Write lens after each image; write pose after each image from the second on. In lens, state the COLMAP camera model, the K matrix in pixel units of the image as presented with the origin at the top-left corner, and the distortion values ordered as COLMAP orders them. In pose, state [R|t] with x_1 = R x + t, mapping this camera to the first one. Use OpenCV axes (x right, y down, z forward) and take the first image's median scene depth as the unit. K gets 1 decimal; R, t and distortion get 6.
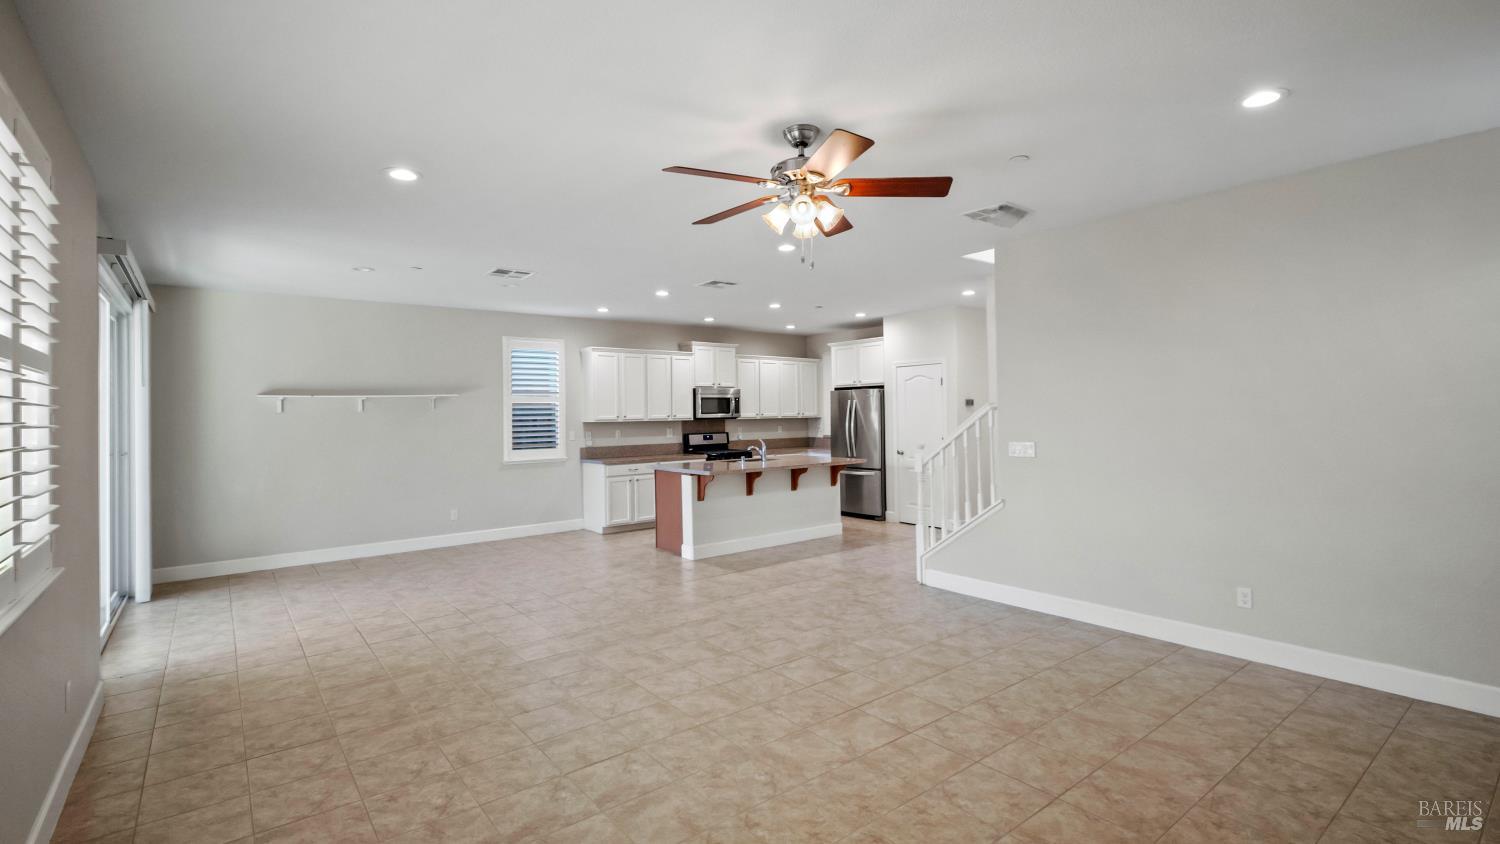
lens RADIAL K [[680.2, 0, 759.5], [0, 680.2, 404.2], [0, 0, 1]] dist [0.010787, -0.005904]
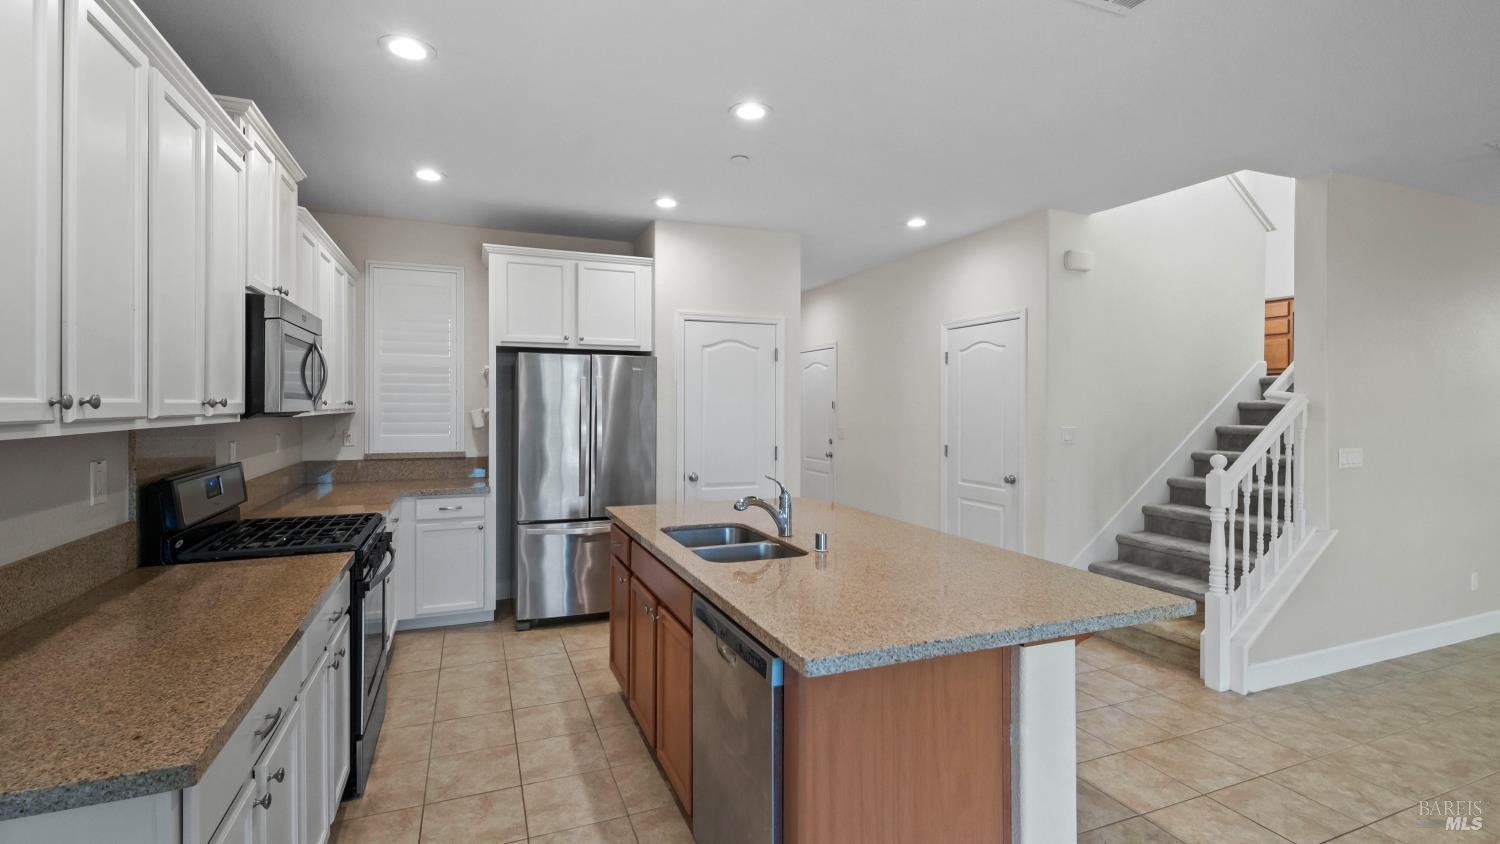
lens RADIAL K [[680.2, 0, 748.4], [0, 680.2, 402.6], [0, 0, 1]] dist [0.010787, -0.005904]
pose [[0.290513, 0.018272, 0.956696, -0.368791], [-0.020846, 0.999701, -0.012763, 0.020663], [-0.956644, -0.016235, 0.290808, 0.990363]]
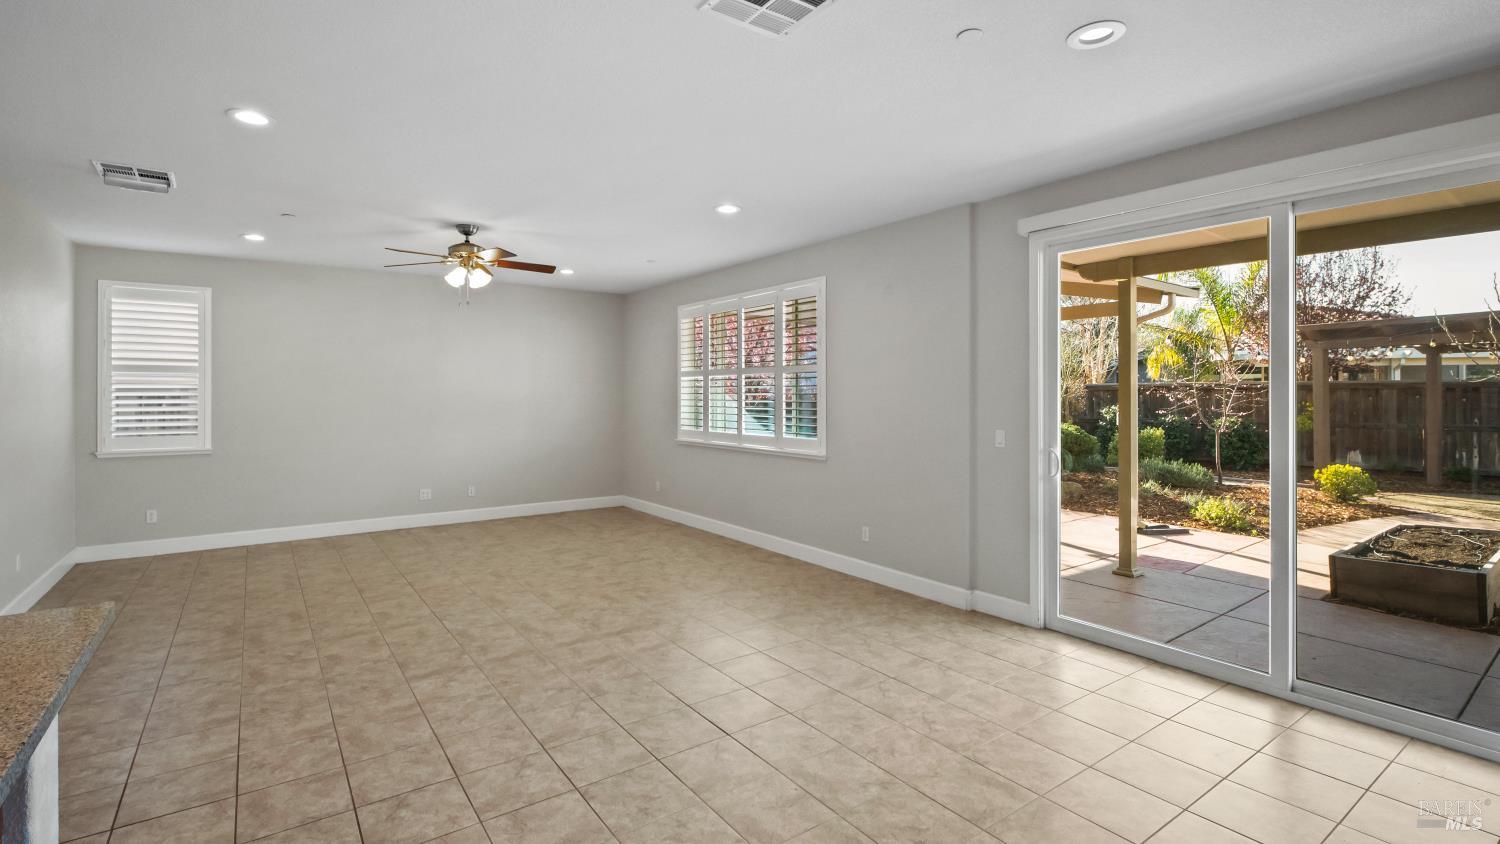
lens RADIAL K [[680.2, 0, 740.8], [0, 680.2, 385.7], [0, 0, 1]] dist [0.010787, -0.005904]
pose [[-0.997695, 0.017243, 0.065636, -0.308601], [0.015569, 0.999542, -0.025933, 0.021877], [-0.066053, -0.024851, -0.997507, 1.134951]]
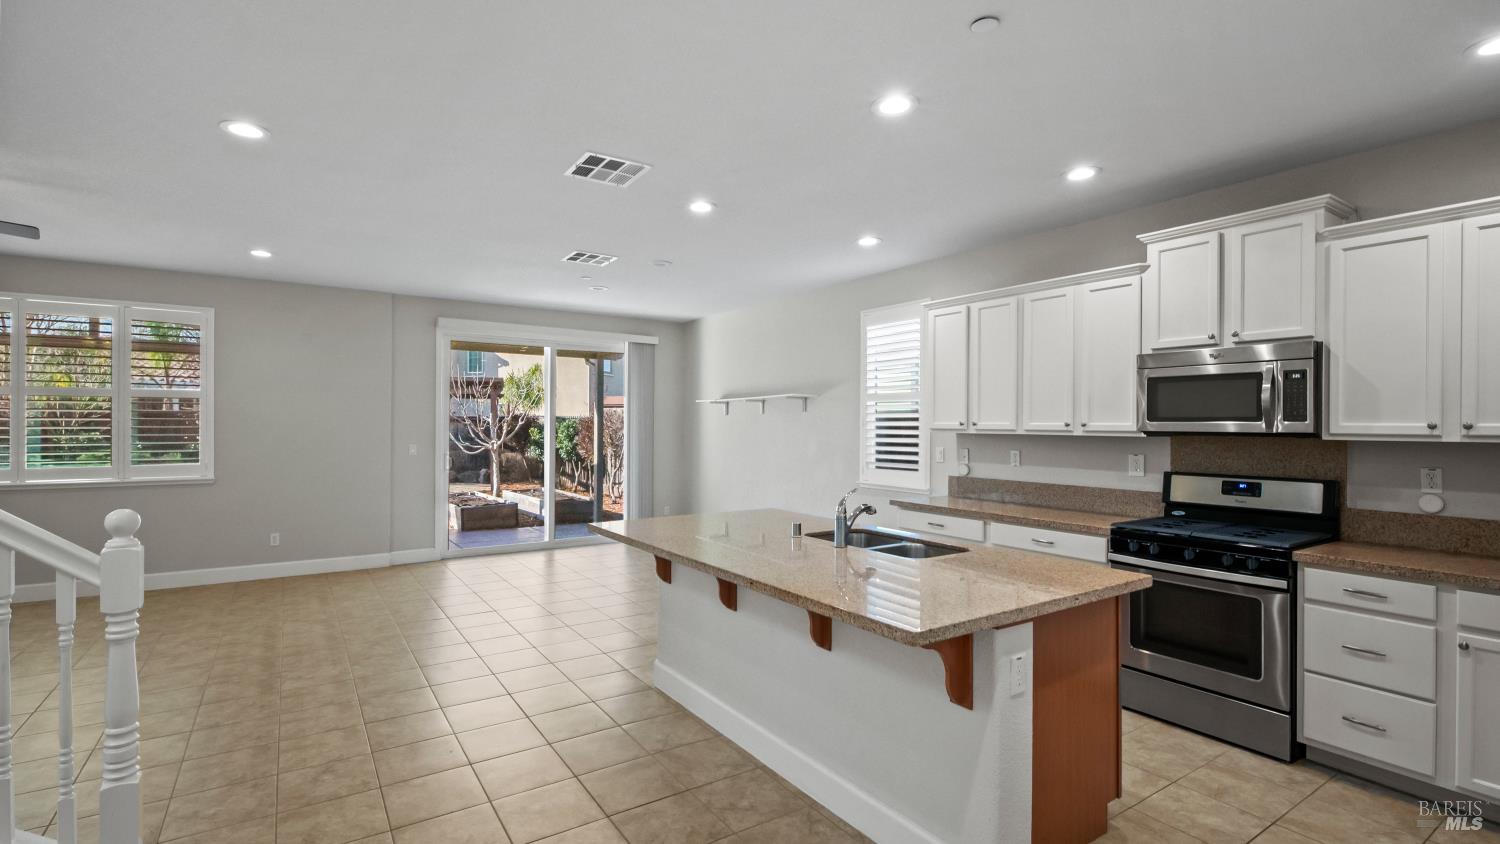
lens RADIAL K [[680.2, 0, 735.8], [0, 680.2, 419.9], [0, 0, 1]] dist [0.010787, -0.005904]
pose [[-0.101641, 0.007913, -0.994790, 0.415349], [0.008535, 0.999939, 0.007082, 0.011707], [0.994785, -0.007770, -0.101702, 1.060248]]
